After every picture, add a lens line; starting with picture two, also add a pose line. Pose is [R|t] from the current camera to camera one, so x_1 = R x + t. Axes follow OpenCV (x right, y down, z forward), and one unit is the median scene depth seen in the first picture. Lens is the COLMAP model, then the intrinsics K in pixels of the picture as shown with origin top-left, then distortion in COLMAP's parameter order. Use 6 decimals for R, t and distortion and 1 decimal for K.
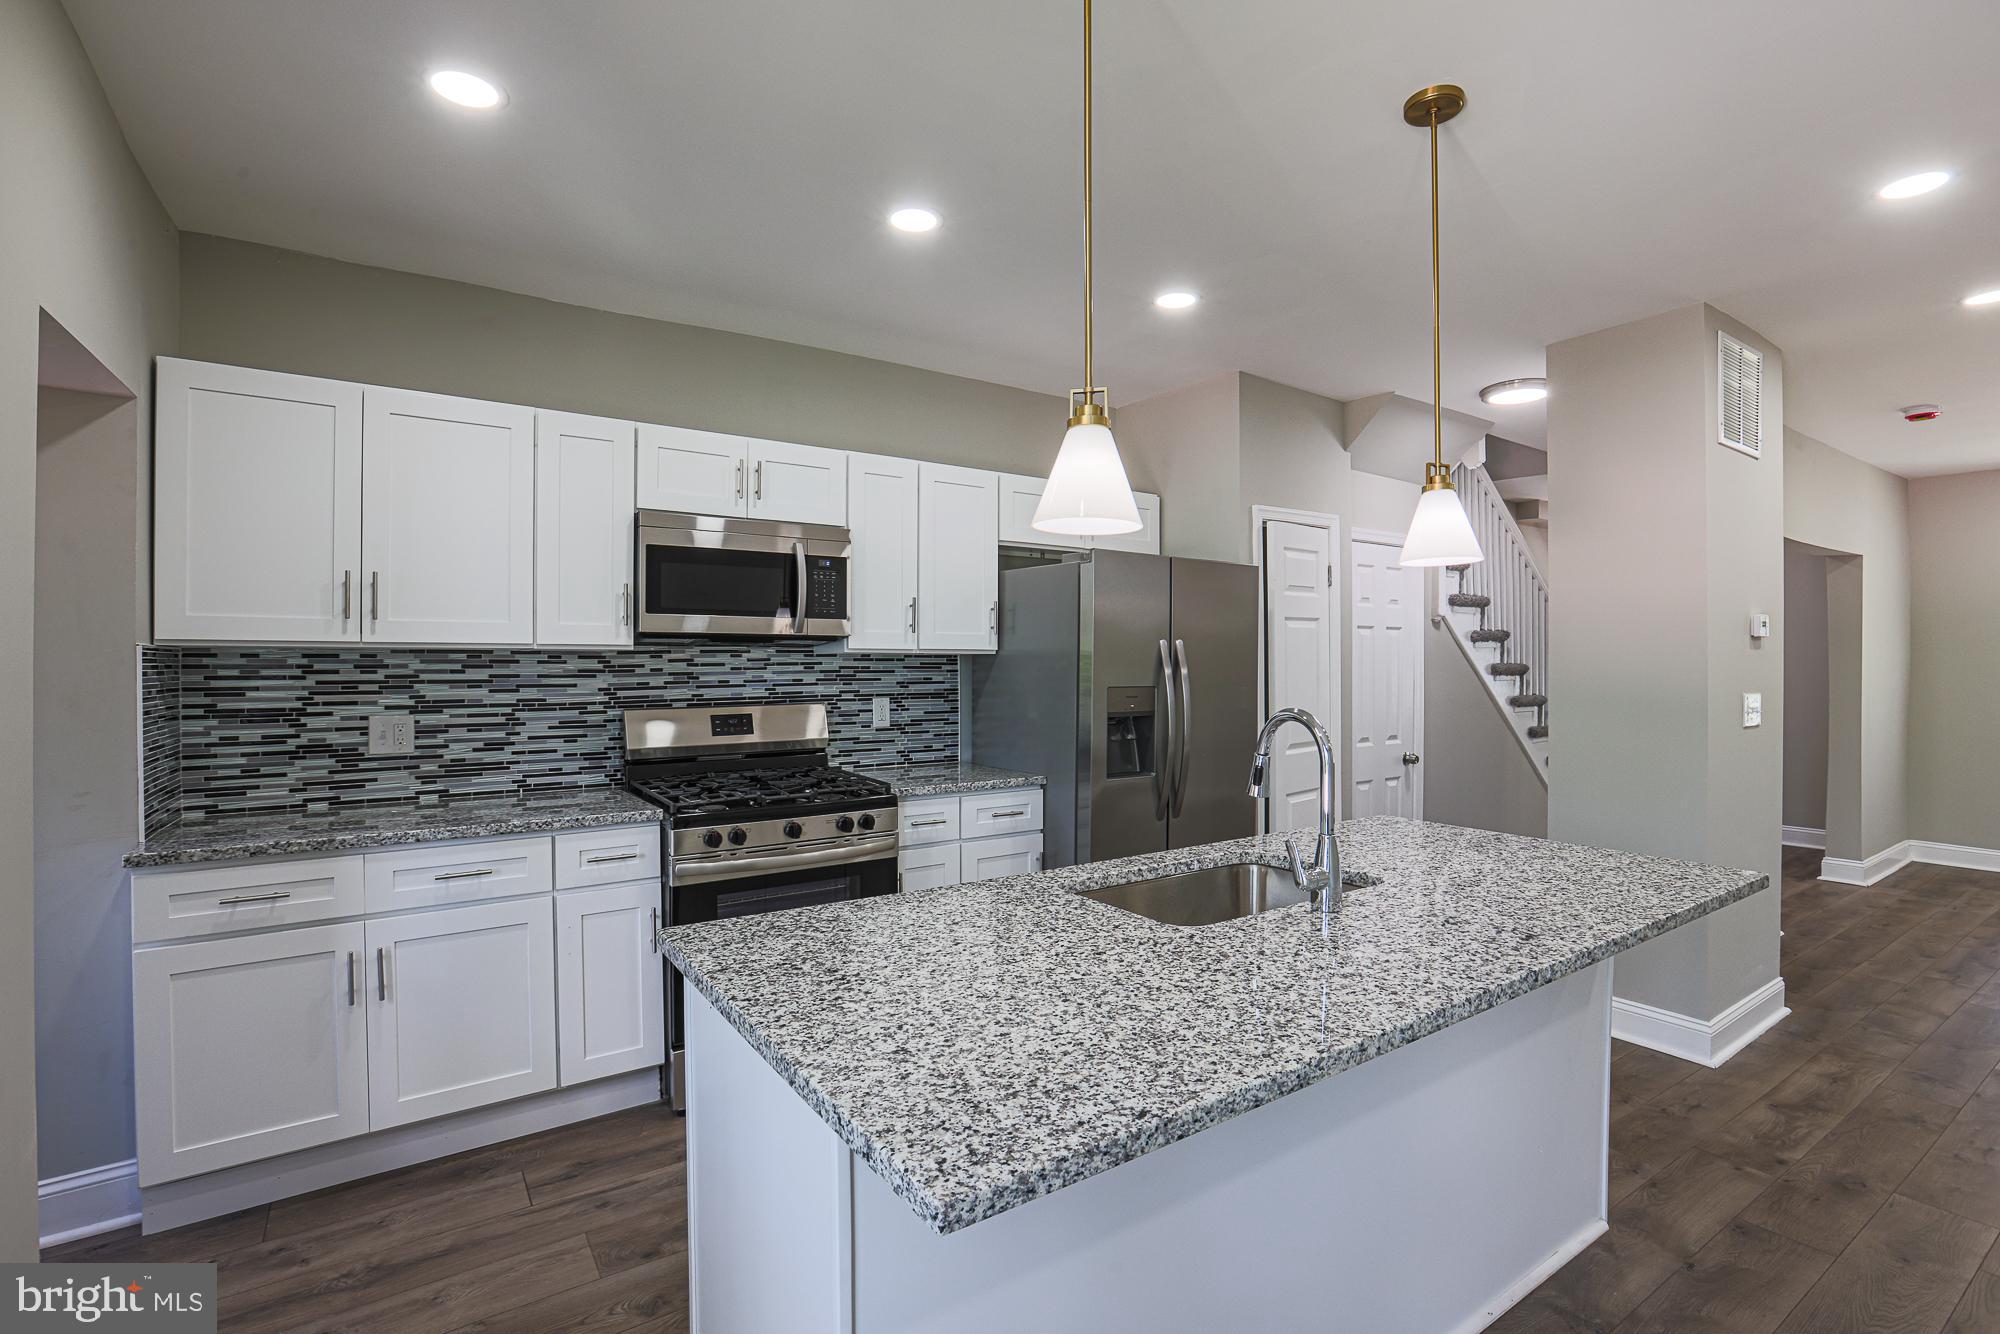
lens RADIAL K [[925.3, 0, 1008.8], [0, 925.3, 663.0], [0, 0, 1]] dist [-0.056920, 0.024486]
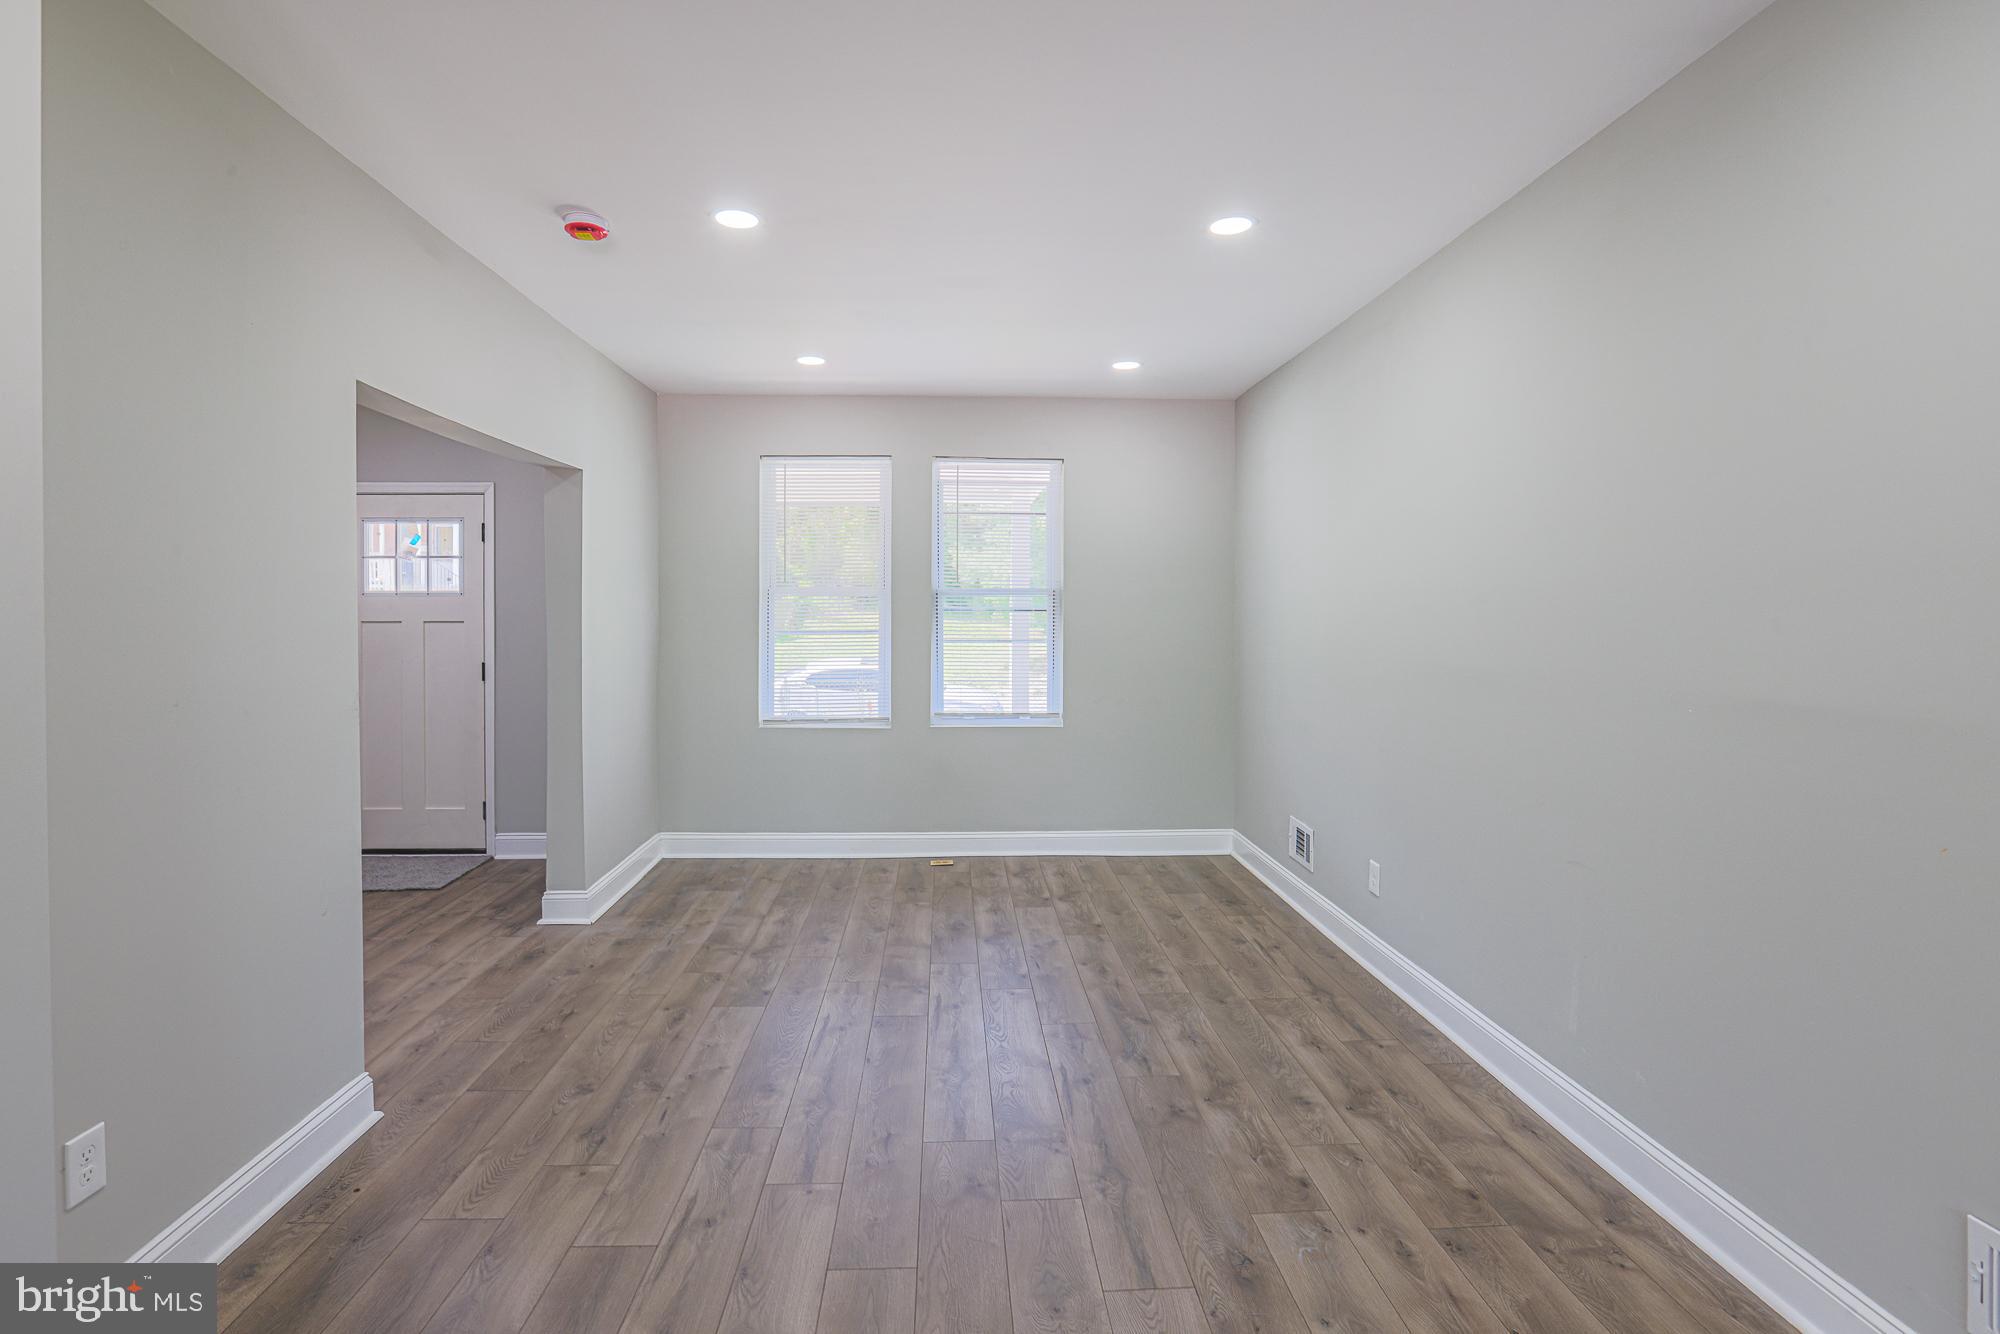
lens RADIAL K [[941.2, 0, 990.8], [0, 941.2, 630.7], [0, 0, 1]] dist [-0.063148, 0.021491]
pose [[0.523868, -0.016307, 0.851643, 0.901416], [0.001889, 0.999837, 0.017982, -0.003006], [-0.851797, -0.007811, 0.523814, 0.604721]]
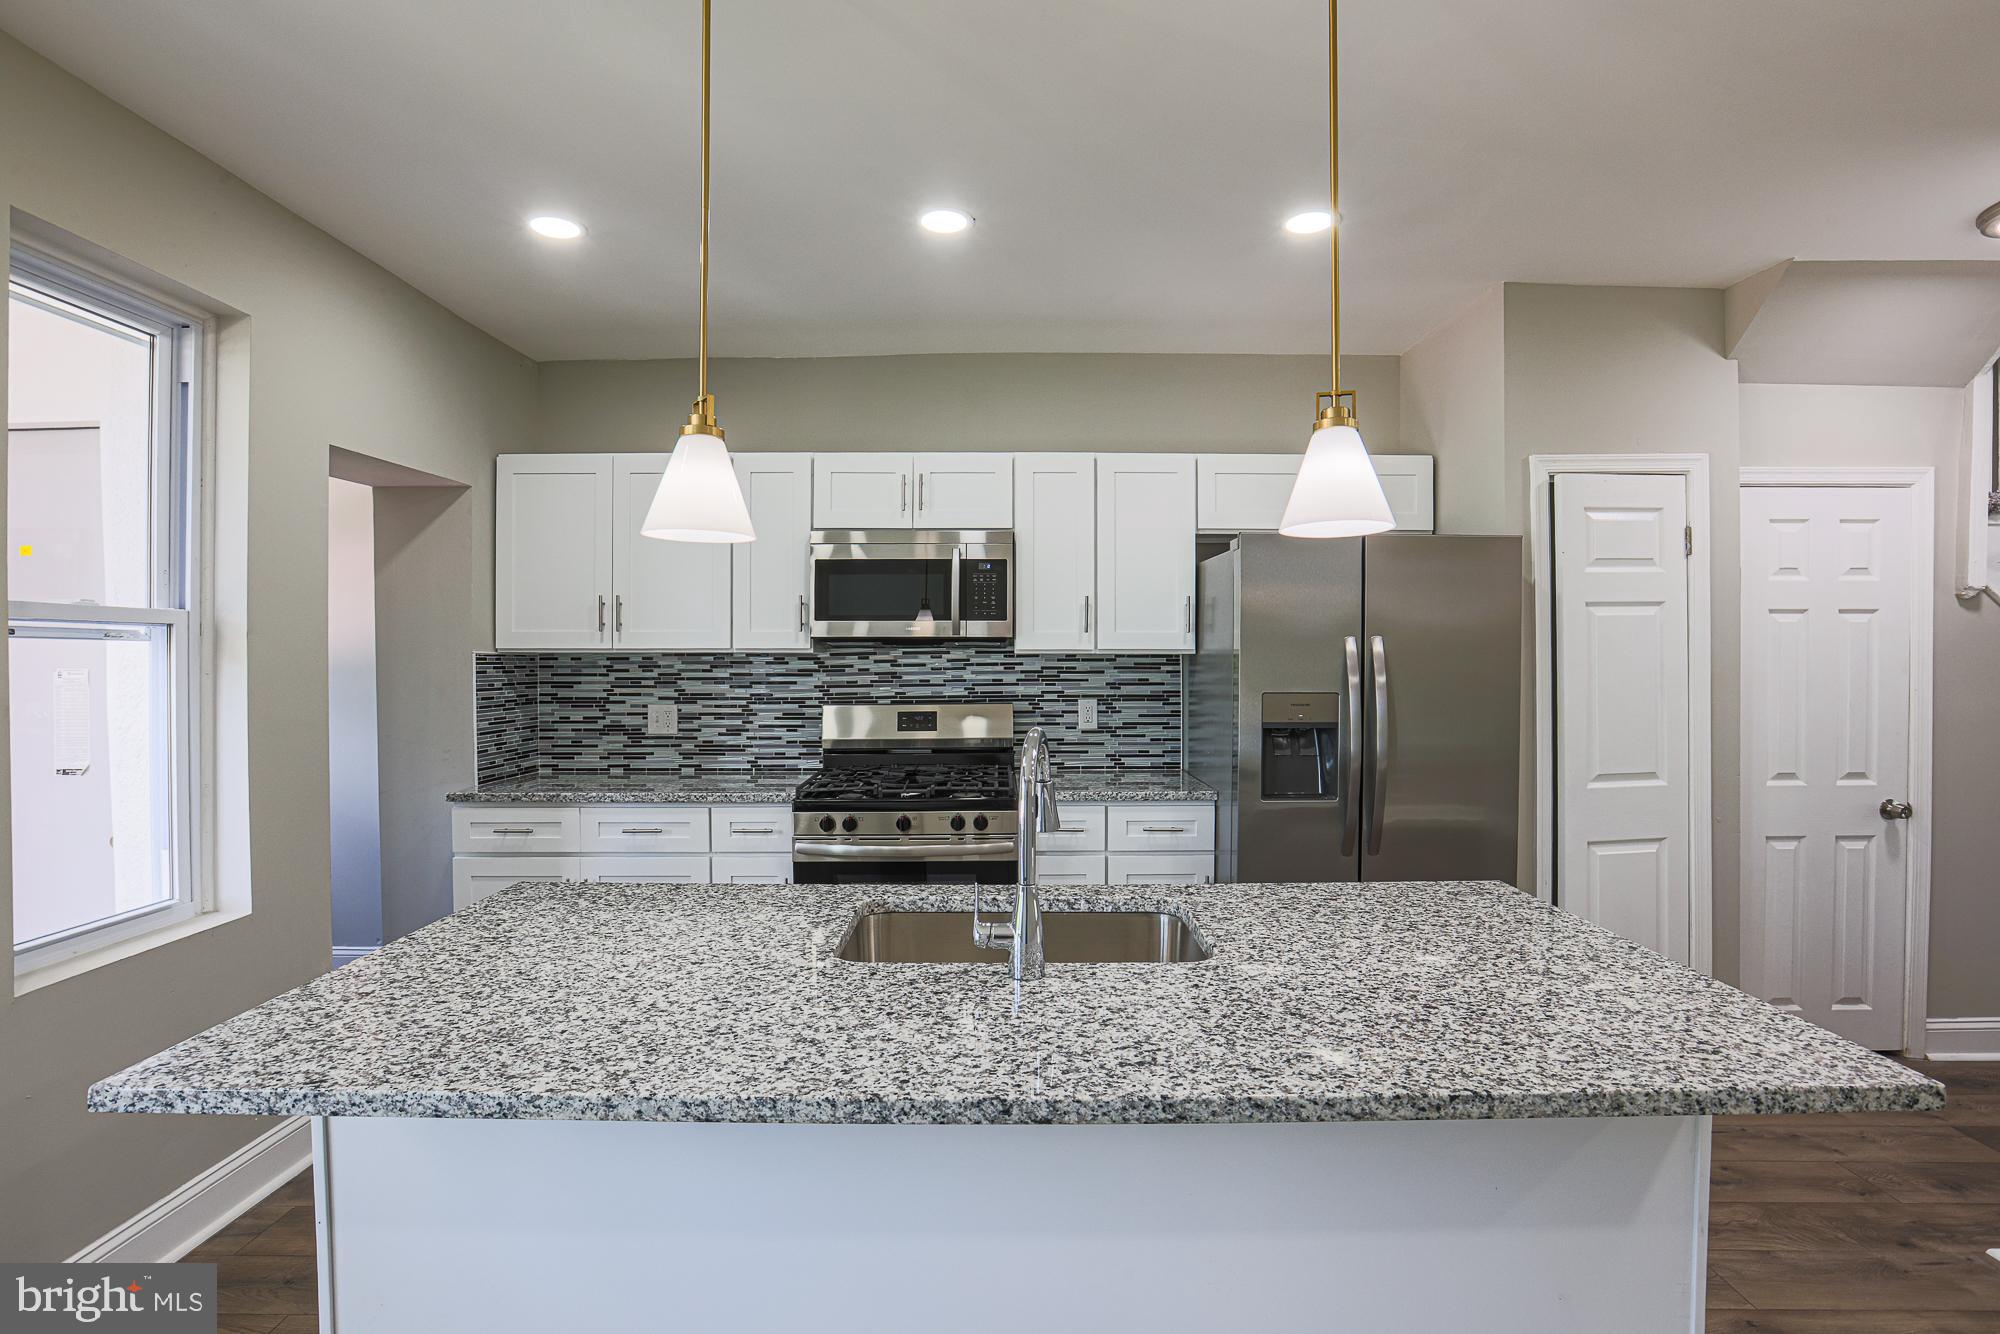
lens RADIAL K [[941.2, 0, 1002.5], [0, 941.2, 657.8], [0, 0, 1]] dist [-0.066563, 0.030197]
pose [[0.822608, -0.001757, -0.568607, 0.452465], [0.001672, 0.999998, -0.000671, -0.006617], [0.568607, -0.000399, 0.822609, 0.173585]]
